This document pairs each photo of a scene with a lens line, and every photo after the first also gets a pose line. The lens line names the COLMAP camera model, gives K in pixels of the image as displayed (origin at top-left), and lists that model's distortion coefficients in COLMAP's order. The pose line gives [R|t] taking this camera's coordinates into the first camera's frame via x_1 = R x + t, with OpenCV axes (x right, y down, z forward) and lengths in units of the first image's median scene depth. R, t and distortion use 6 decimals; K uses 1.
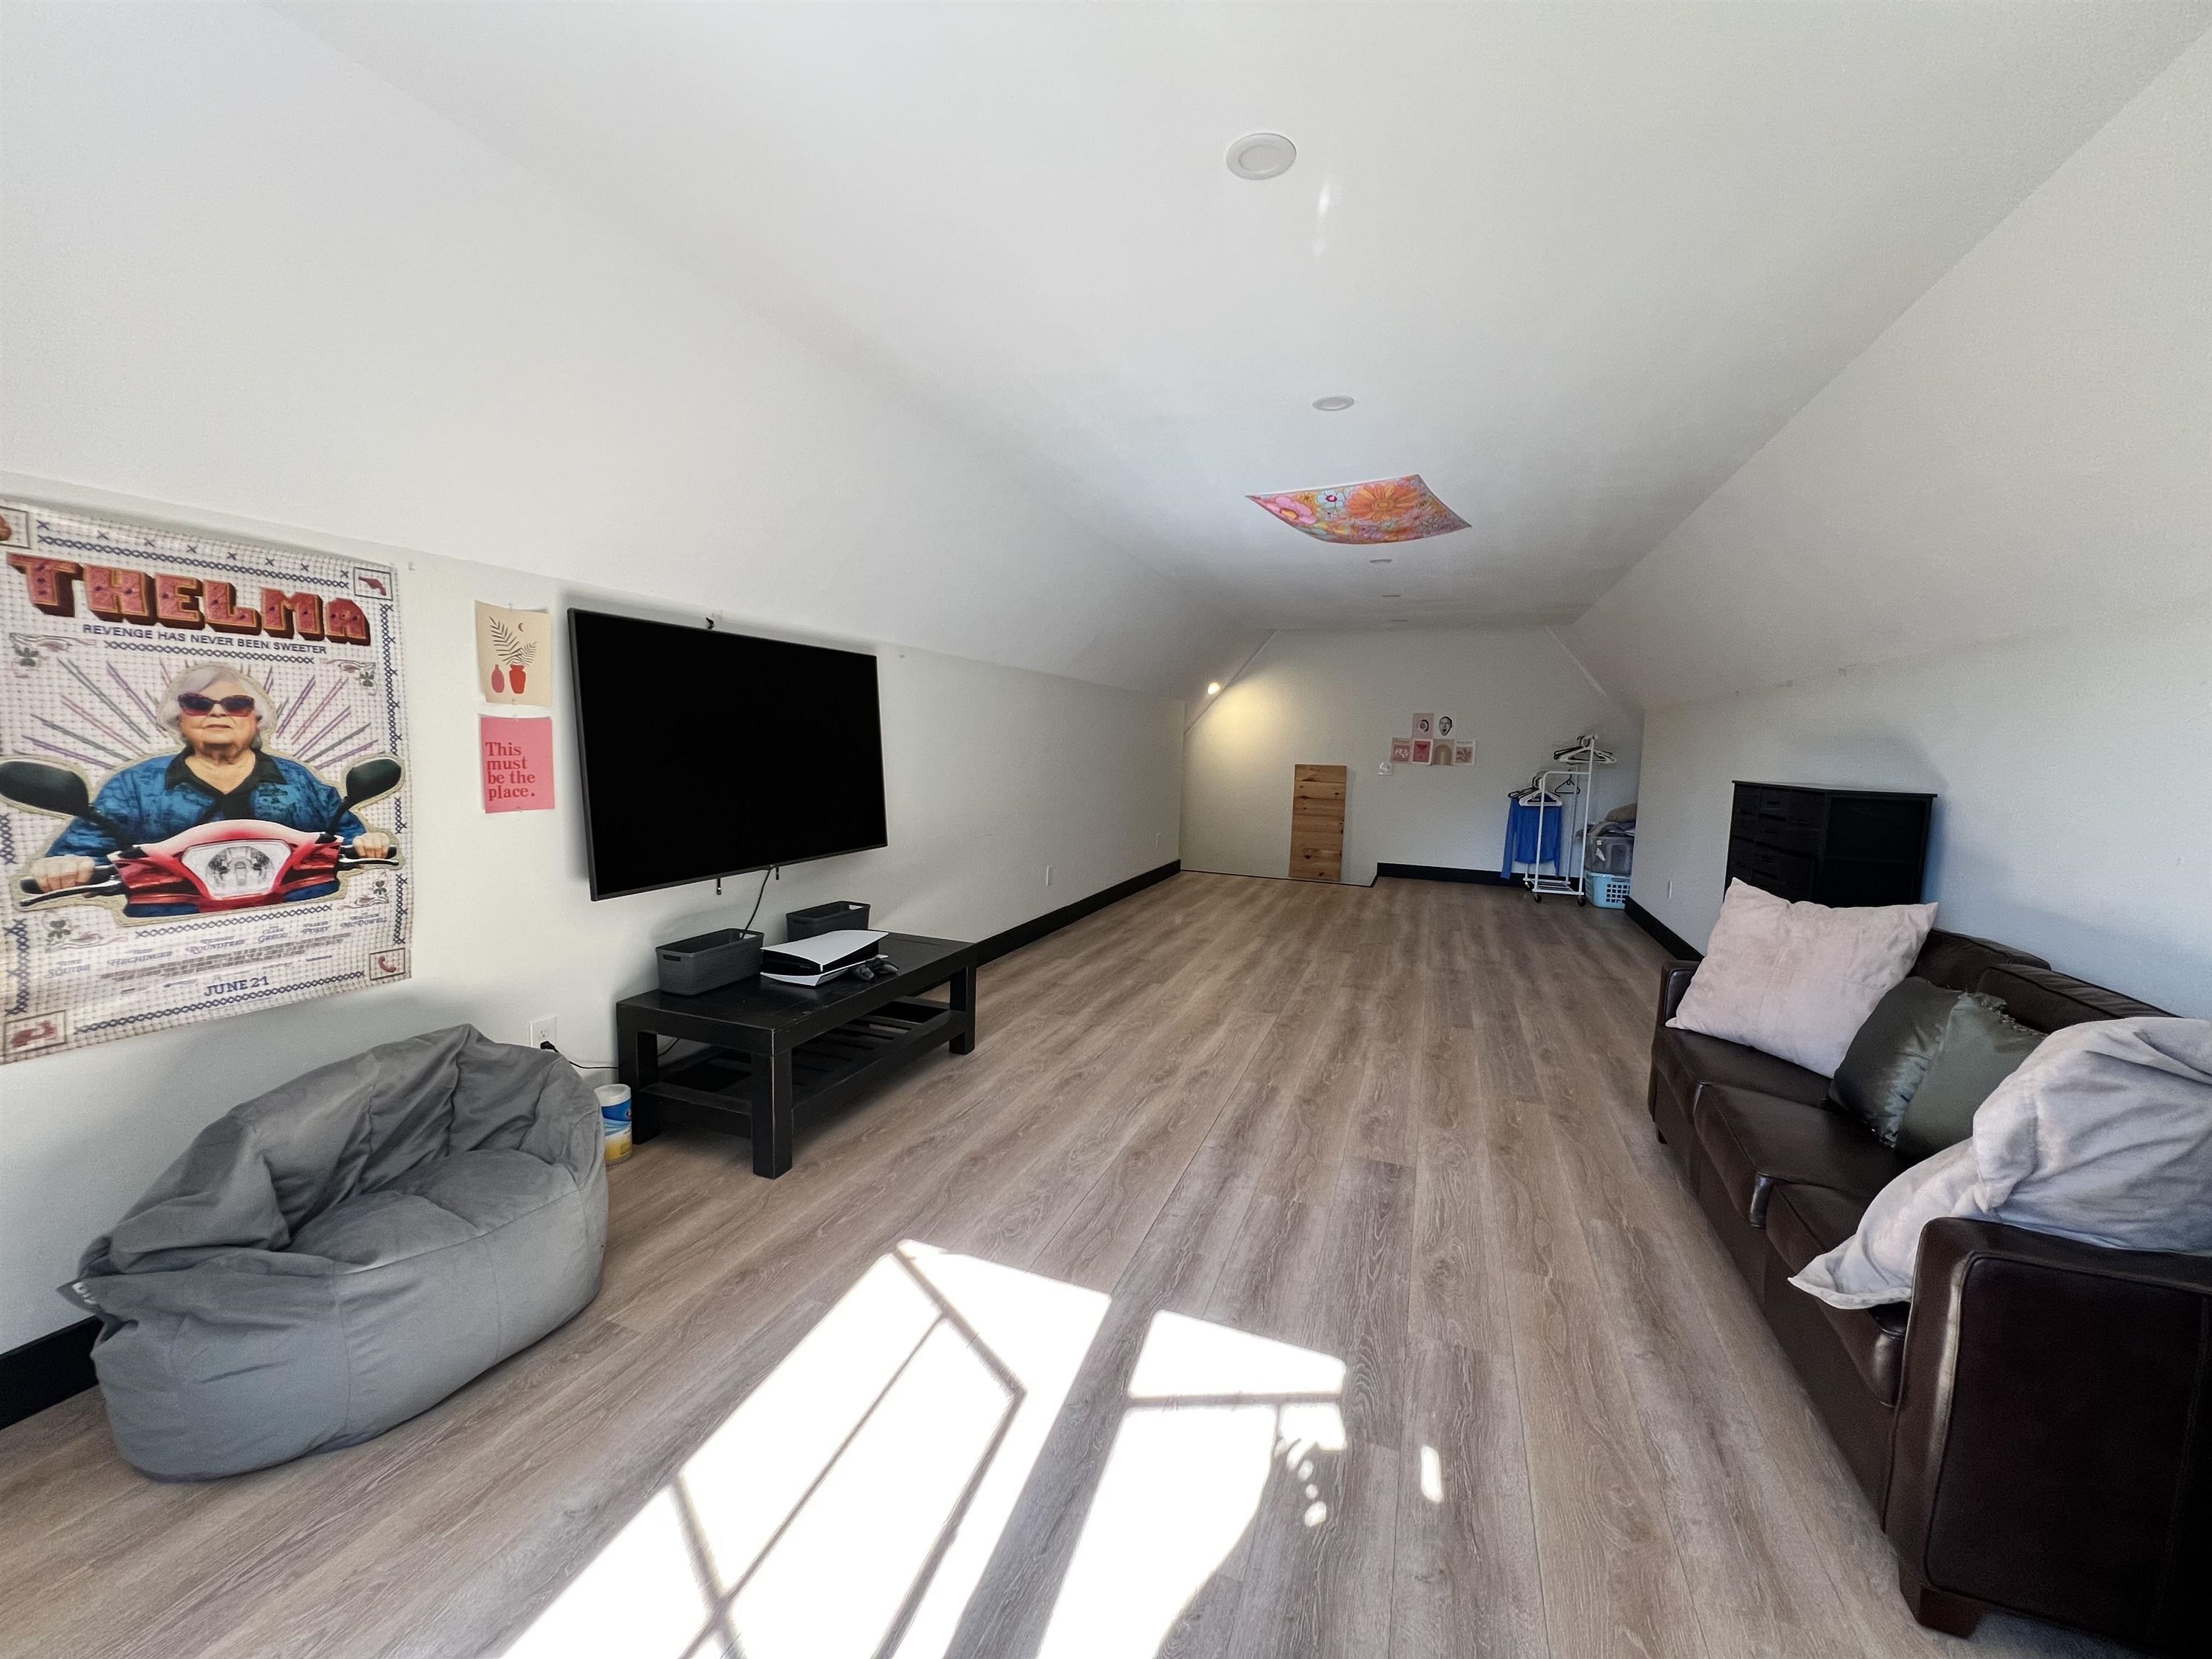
lens RADIAL K [[880.7, 0, 1093.1], [0, 880.7, 833.4], [0, 0, 1]] dist [-0.014686, -0.000266]
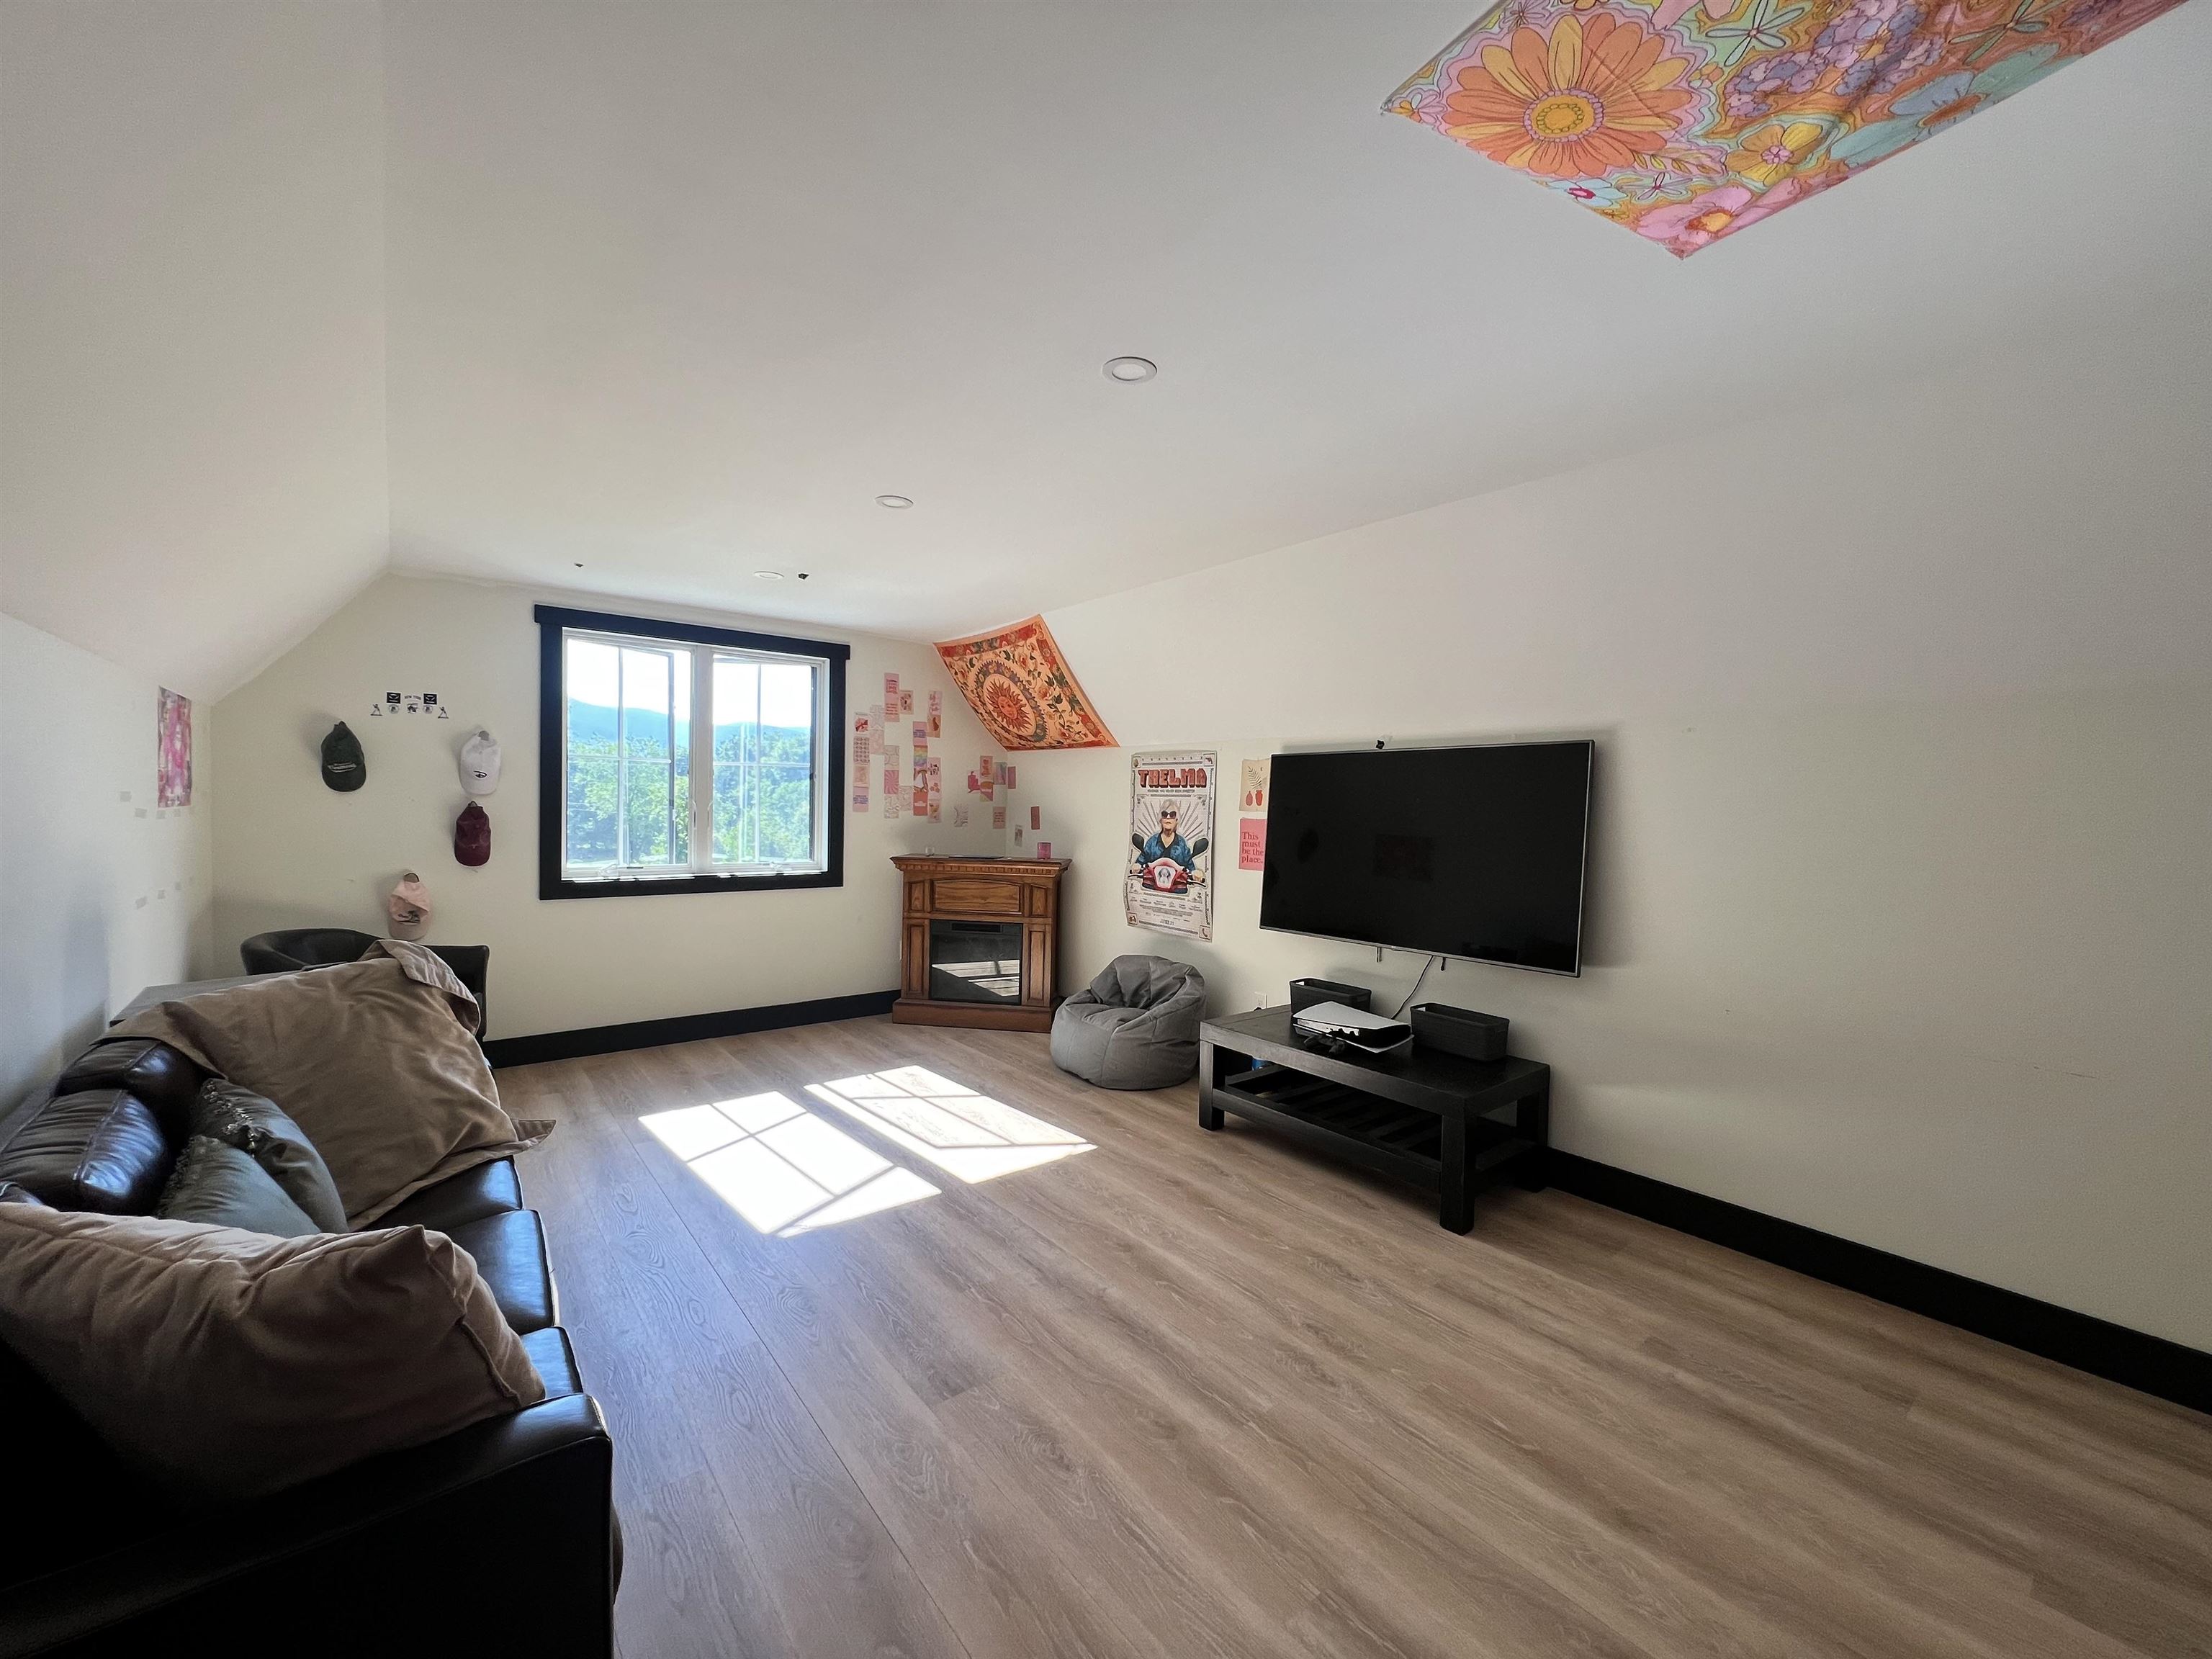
lens RADIAL K [[880.7, 0, 1097.6], [0, 880.7, 824.7], [0, 0, 1]] dist [-0.014686, -0.000266]
pose [[-0.510842, -0.021029, -0.859417, 1.158816], [-0.128524, 0.990334, 0.052163, -0.186459], [0.850013, 0.137102, -0.508607, 1.772430]]
